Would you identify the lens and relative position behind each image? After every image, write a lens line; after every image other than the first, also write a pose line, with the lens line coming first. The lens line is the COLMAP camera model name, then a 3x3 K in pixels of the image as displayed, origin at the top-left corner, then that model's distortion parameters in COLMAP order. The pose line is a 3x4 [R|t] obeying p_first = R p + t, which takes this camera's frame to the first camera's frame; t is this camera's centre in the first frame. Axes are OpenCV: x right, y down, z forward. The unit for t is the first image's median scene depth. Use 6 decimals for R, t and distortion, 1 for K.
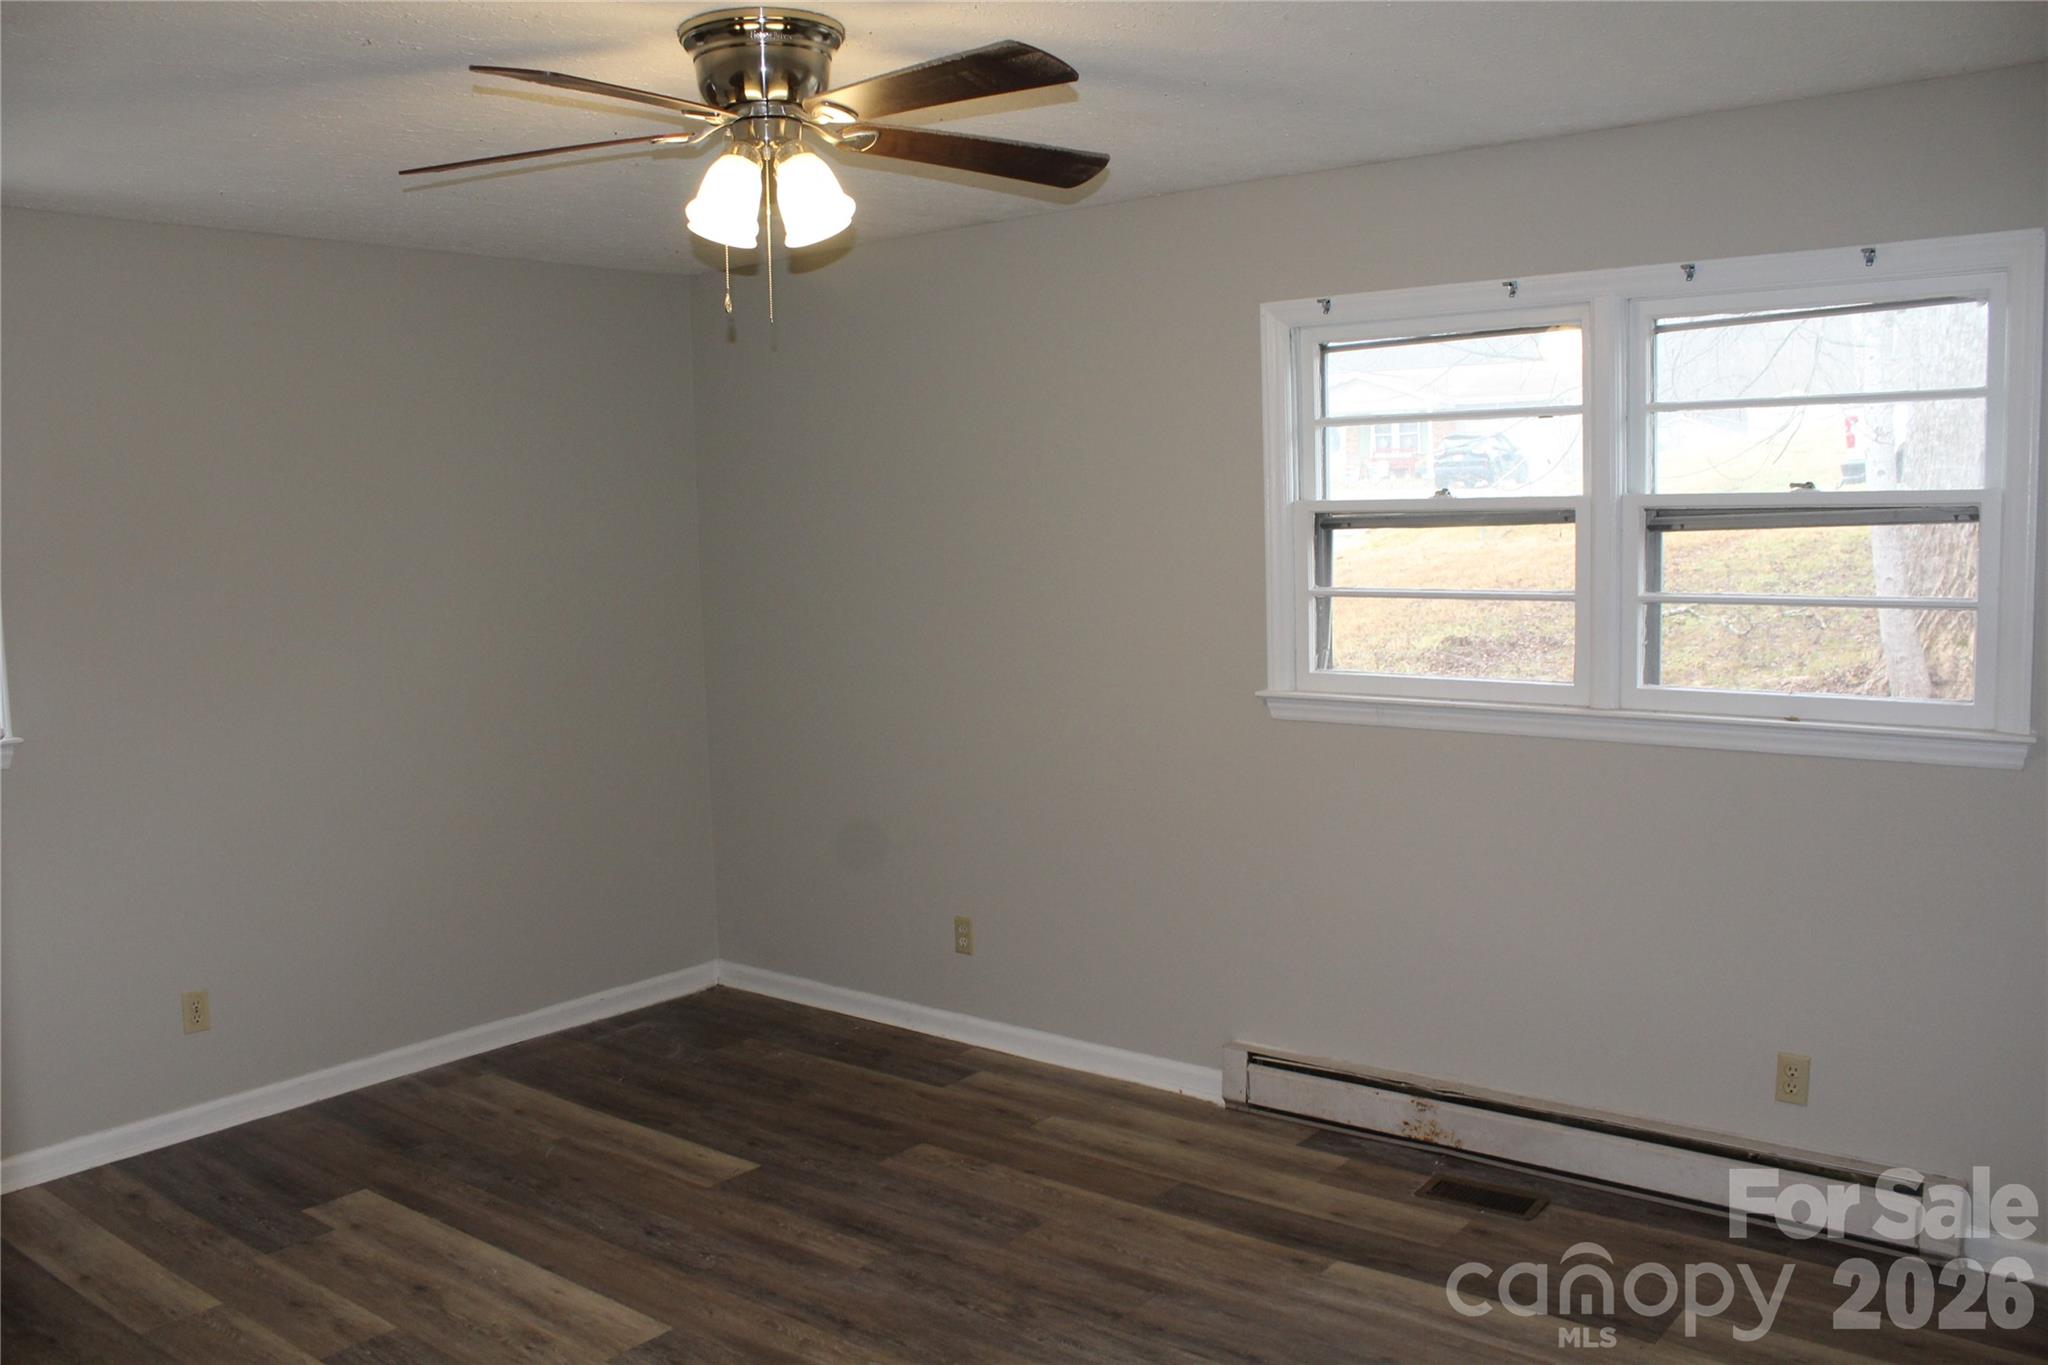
lens RADIAL K [[1679.2, 0, 1024.0], [0, 1679.2, 682.5], [0, 0, 1]] dist [-0.146092, 0.138036]
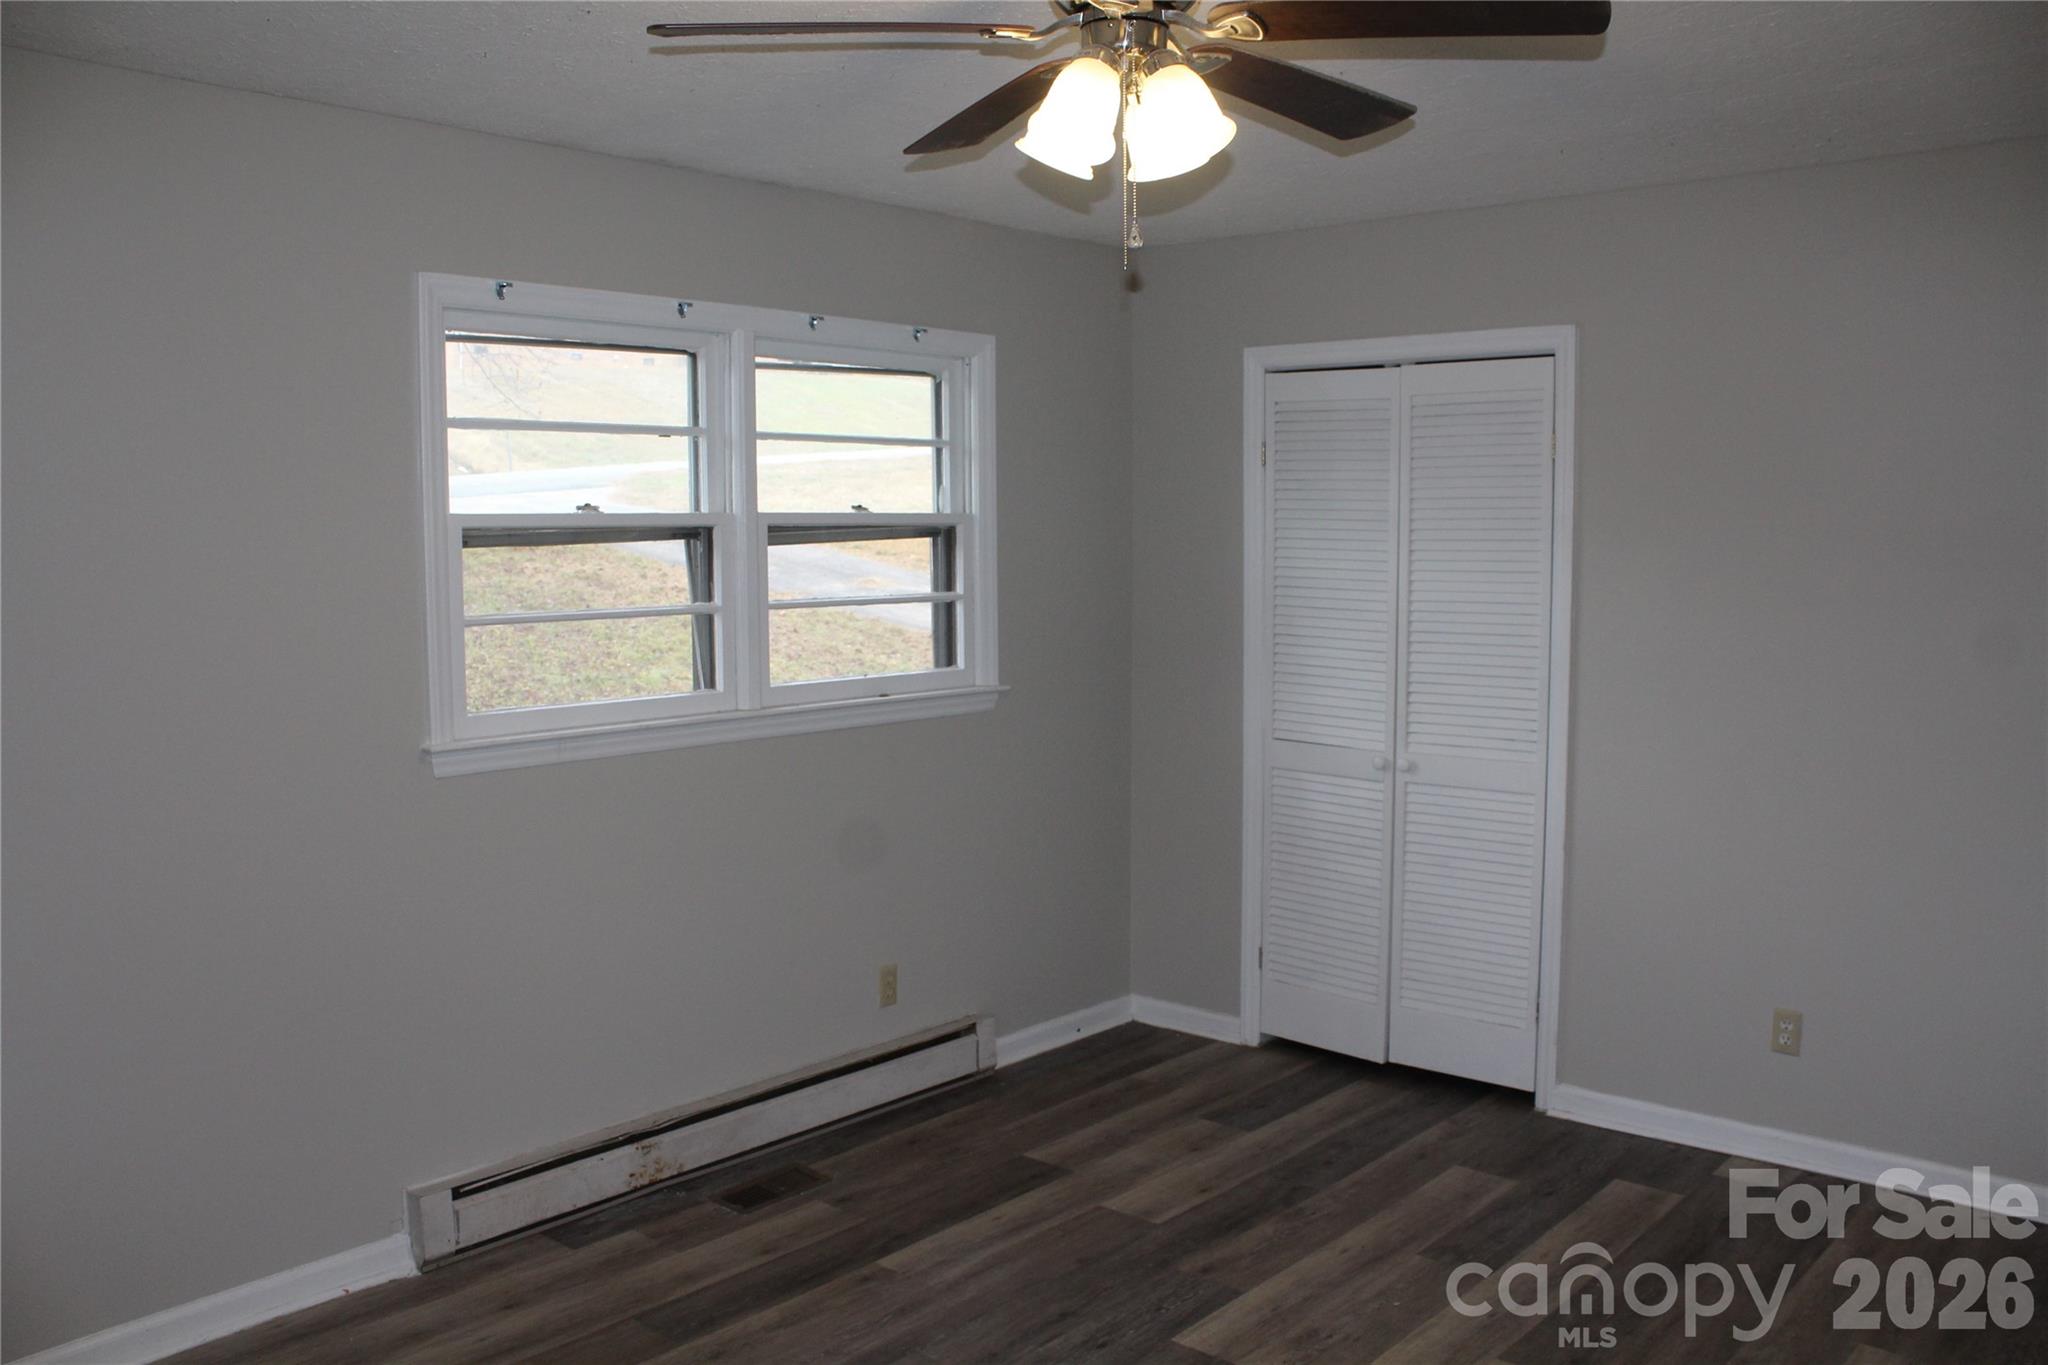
lens RADIAL K [[1716.7, 0, 1024.0], [0, 1716.7, 682.5], [0, 0, 1]] dist [-0.054046, 0.007386]
pose [[0.061907, -0.074738, 0.995280, -0.742786], [0.098862, 0.992748, 0.068398, -0.059910], [-0.993174, 0.094161, 0.068847, 0.724114]]
